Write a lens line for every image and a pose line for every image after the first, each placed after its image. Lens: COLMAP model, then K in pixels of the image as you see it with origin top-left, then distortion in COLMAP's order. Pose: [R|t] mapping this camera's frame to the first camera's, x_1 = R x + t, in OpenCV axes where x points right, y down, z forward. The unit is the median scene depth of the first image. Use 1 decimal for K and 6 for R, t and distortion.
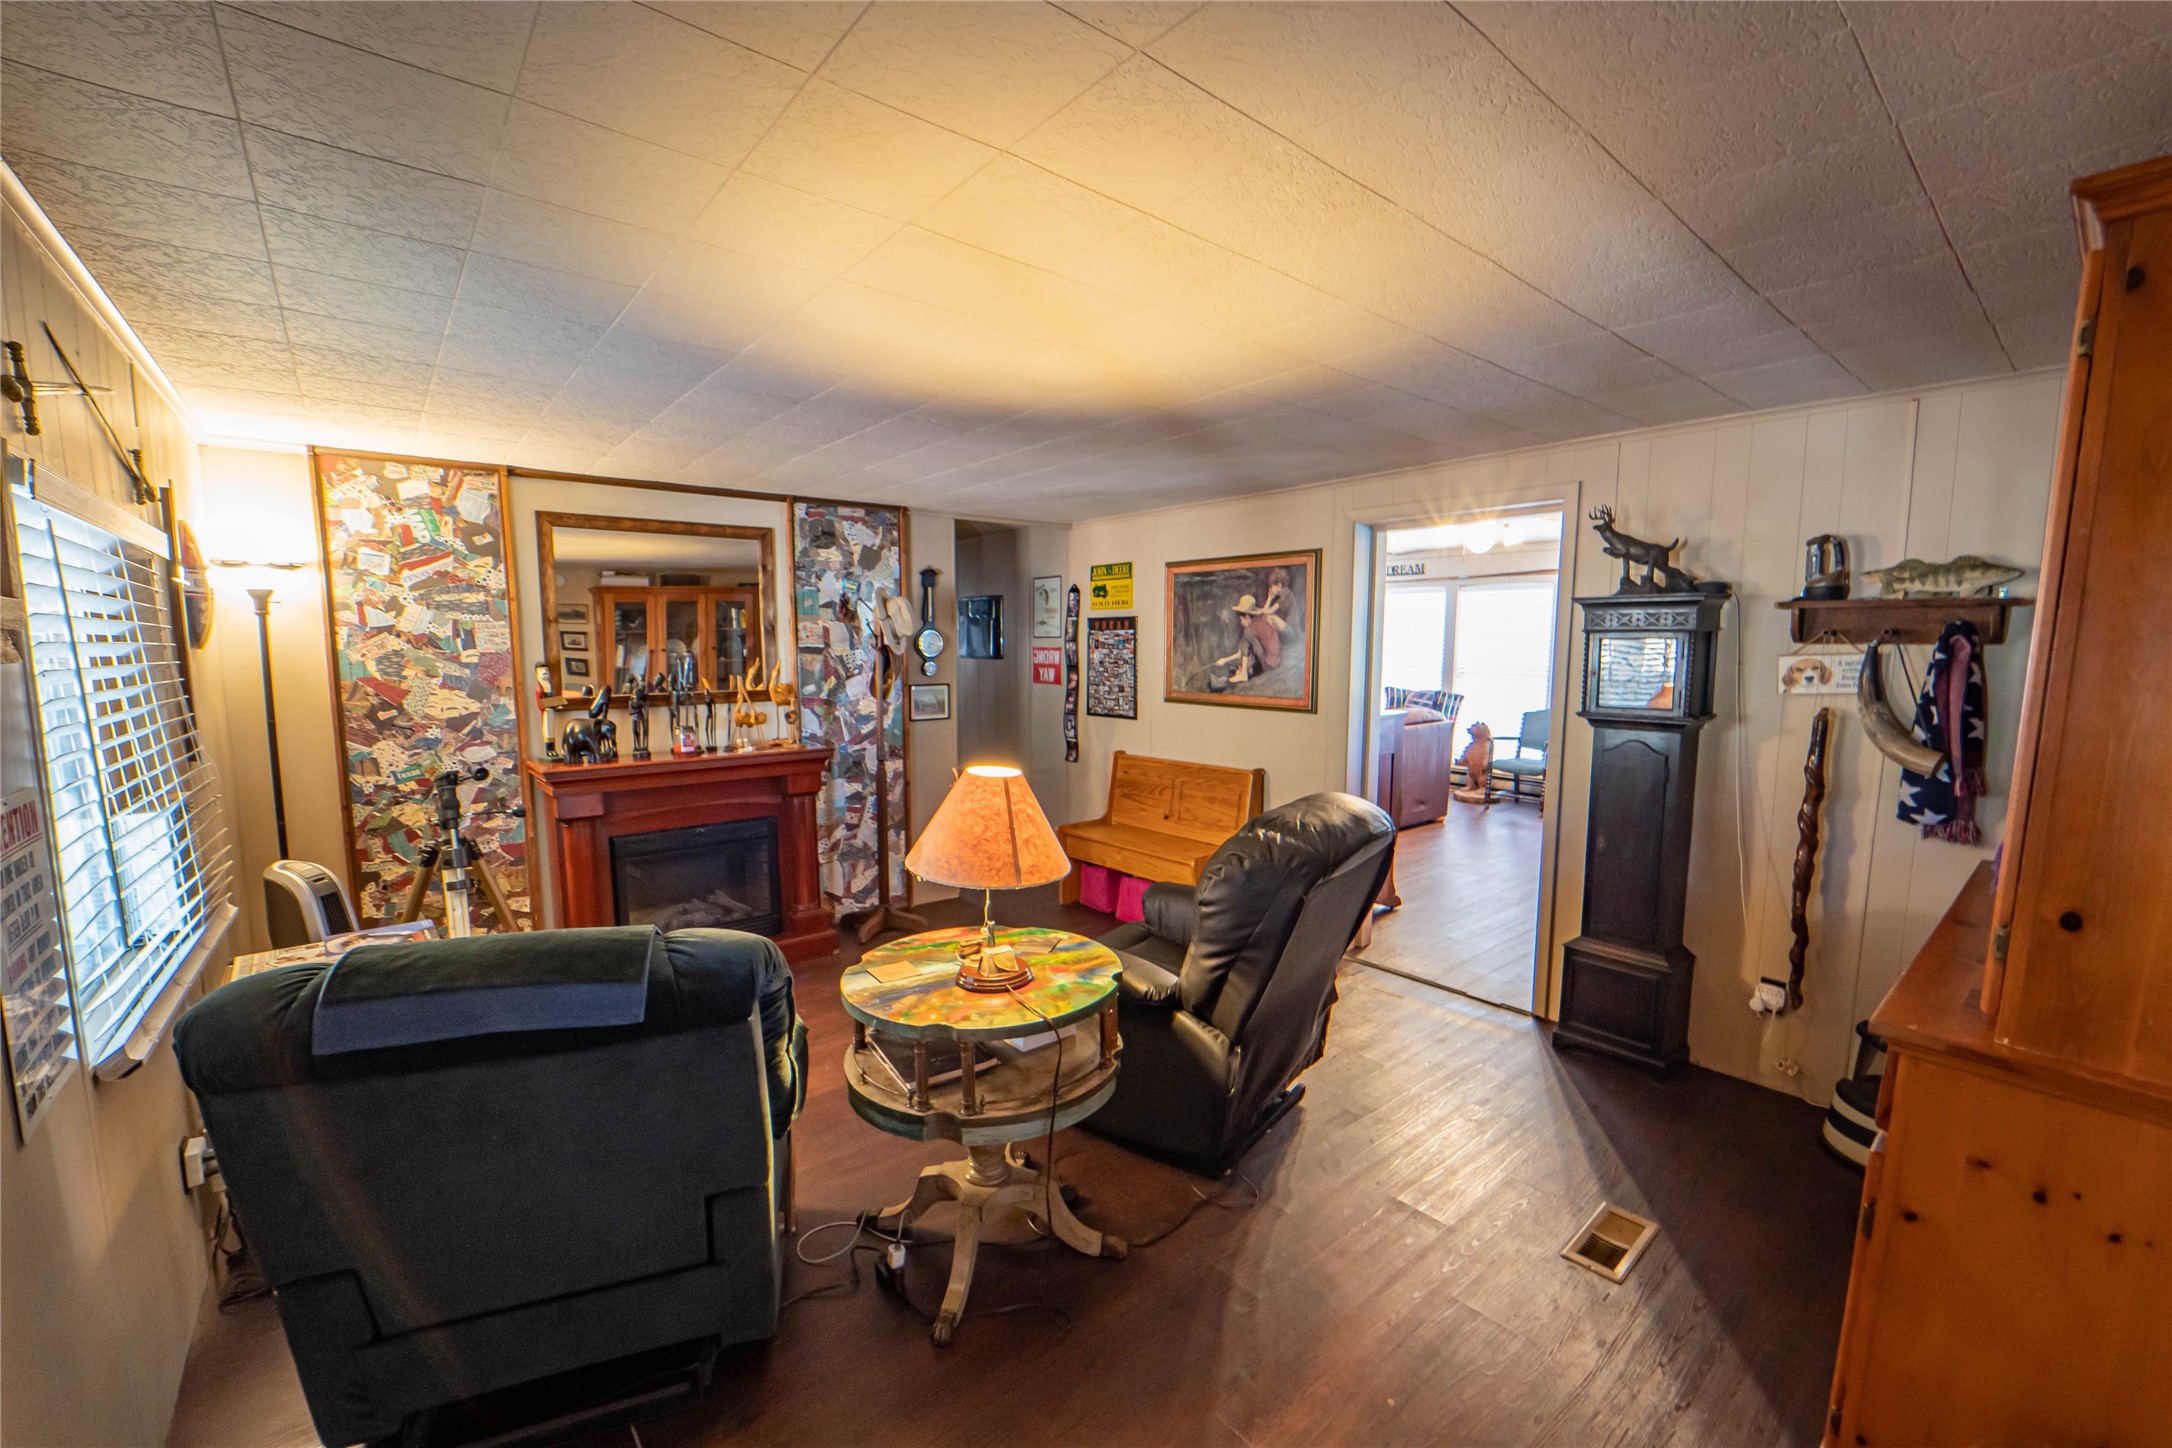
lens RADIAL K [[886.7, 0, 1105.1], [0, 886.7, 738.6], [0, 0, 1]] dist [-0.003236, -0.000105]
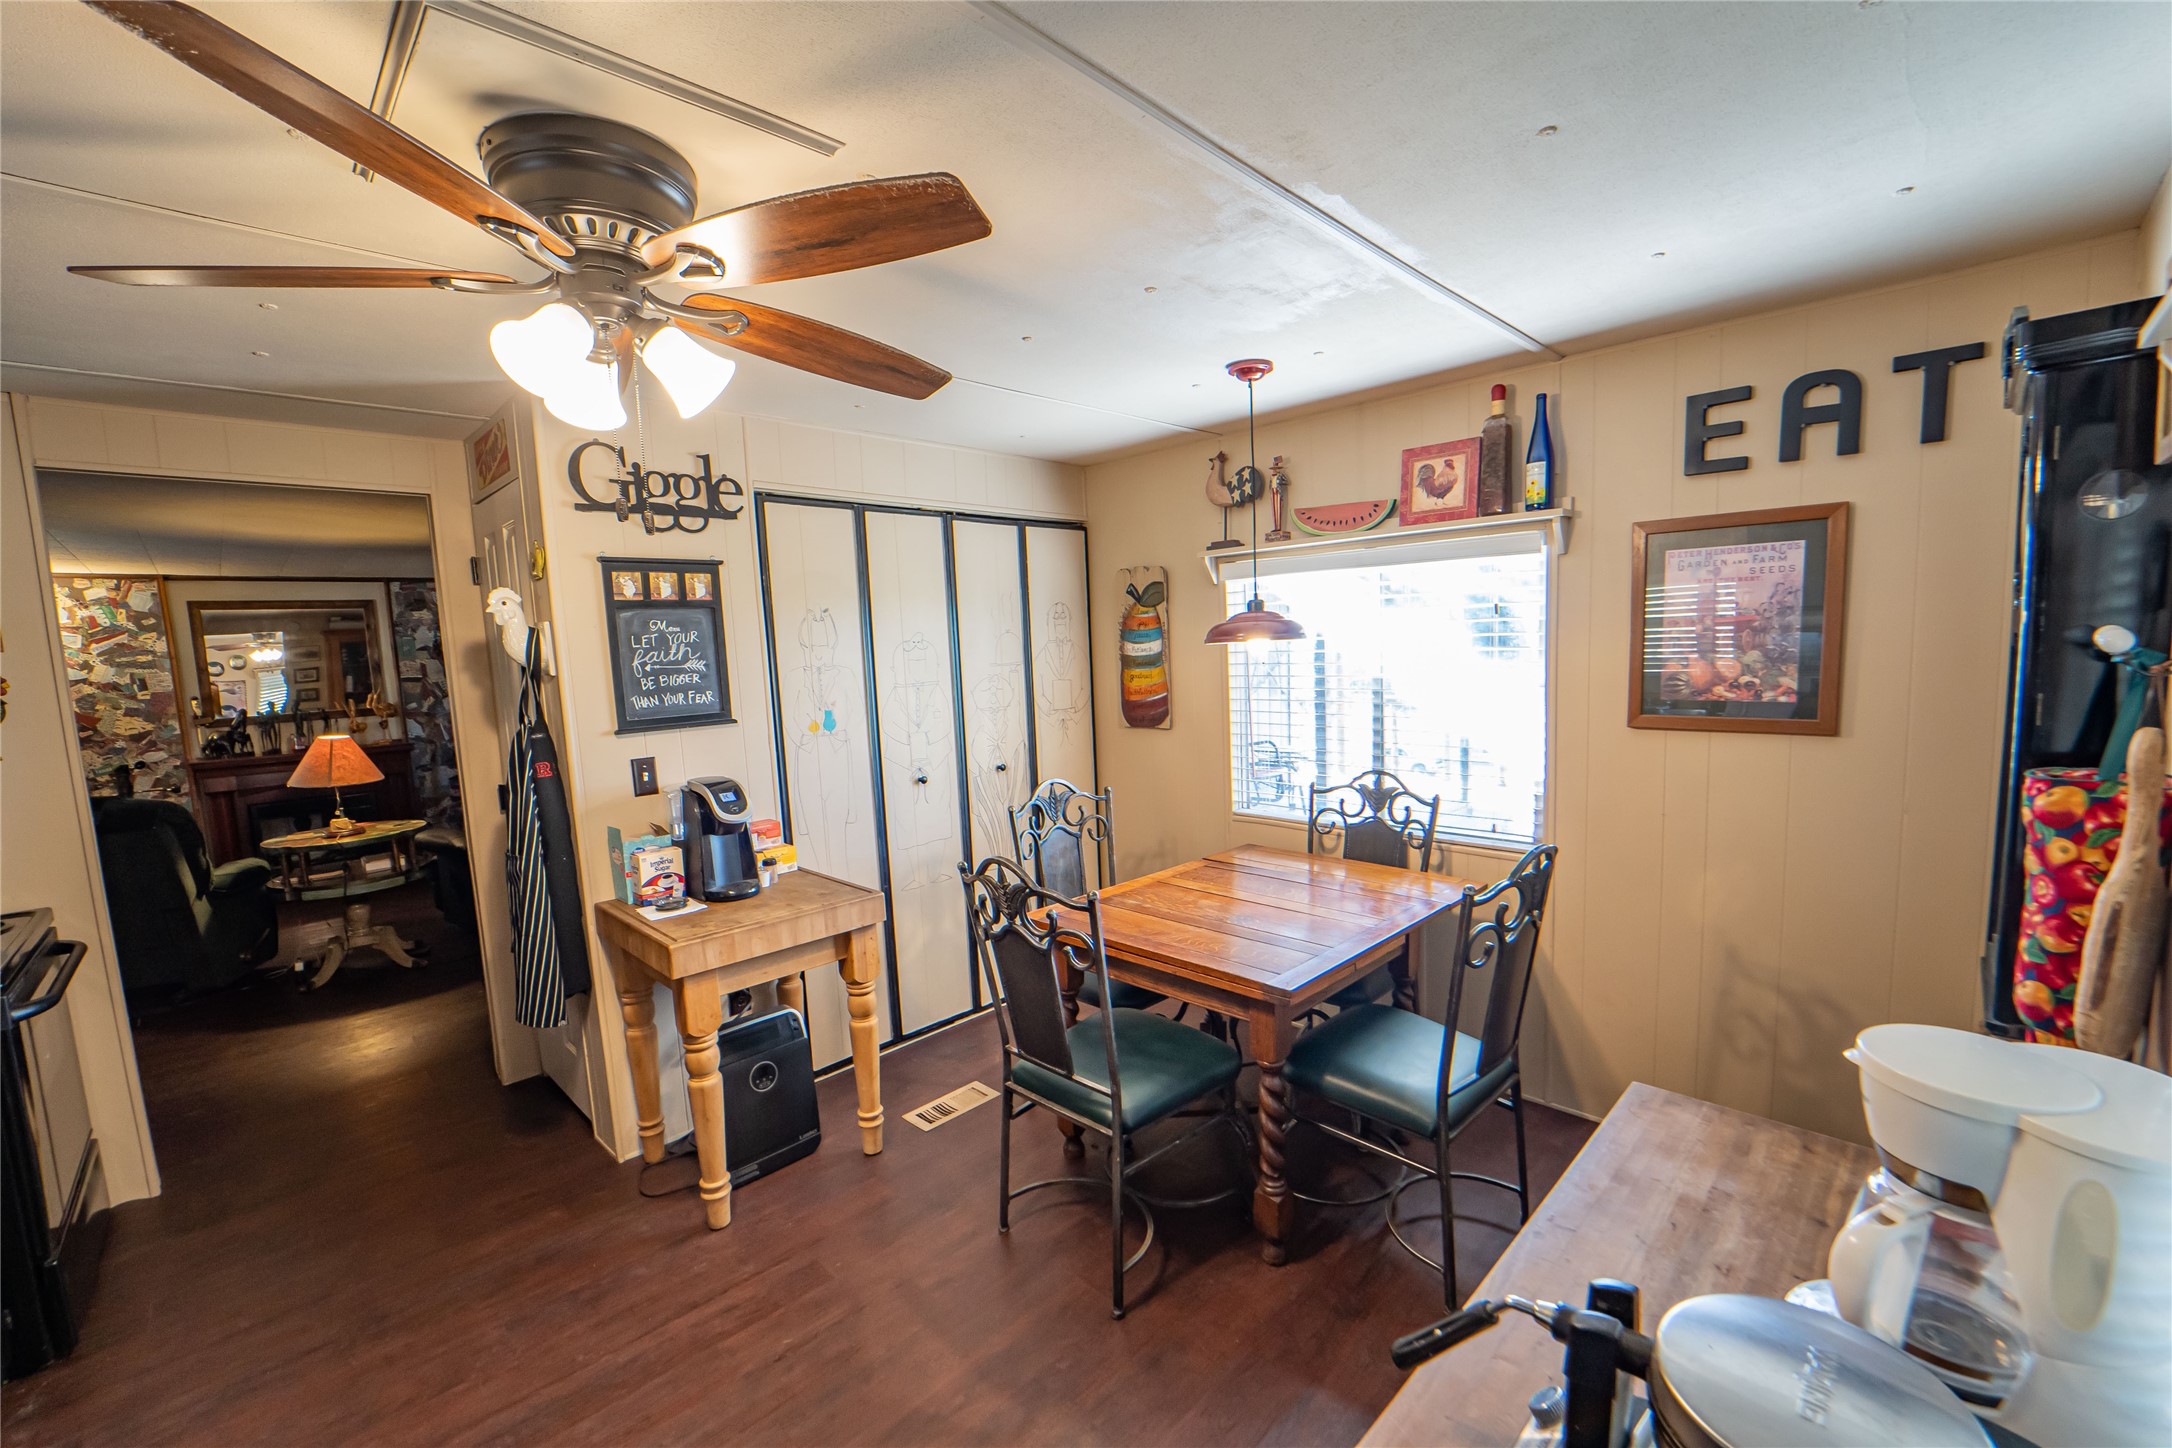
lens RADIAL K [[886.7, 0, 1074.0], [0, 886.7, 737.5], [0, 0, 1]] dist [-0.003236, -0.000105]
pose [[0.995991, -0.047410, 0.075861, 0.823084], [0.047318, 0.998875, 0.003006, 0.057063], [-0.075919, 0.000596, 0.997114, -0.708863]]
